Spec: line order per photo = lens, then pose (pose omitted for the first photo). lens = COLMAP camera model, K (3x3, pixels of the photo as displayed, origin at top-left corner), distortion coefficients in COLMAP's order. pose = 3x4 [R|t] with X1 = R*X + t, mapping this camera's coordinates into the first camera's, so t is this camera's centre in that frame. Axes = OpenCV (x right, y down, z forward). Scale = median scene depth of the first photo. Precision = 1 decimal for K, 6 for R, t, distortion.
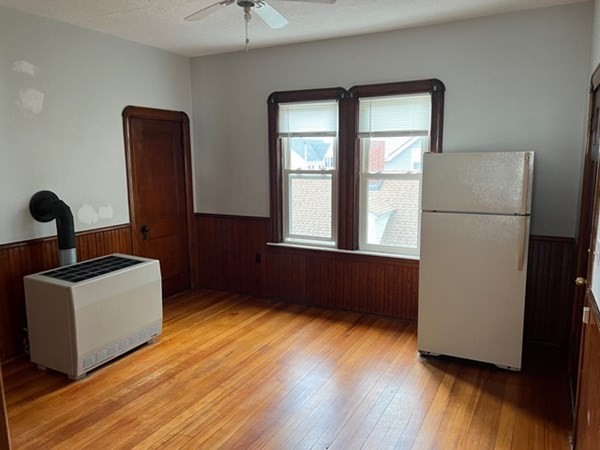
lens RADIAL K [[456.7, 0, 307.7], [0, 456.7, 227.7], [0, 0, 1]] dist [0.090307, -0.098188]
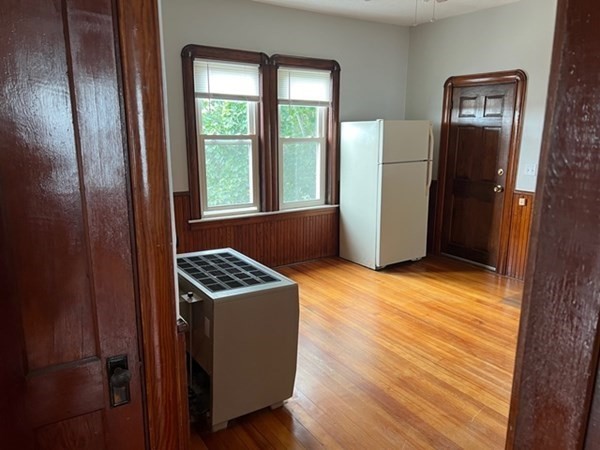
lens RADIAL K [[456.7, 0, 307.7], [0, 456.7, 227.7], [0, 0, 1]] dist [0.090307, -0.098188]
pose [[0.472313, -0.188371, 0.861067, -0.813973], [0.121859, 0.981471, 0.147869, -0.062020], [-0.872966, 0.035088, 0.486517, 0.415925]]
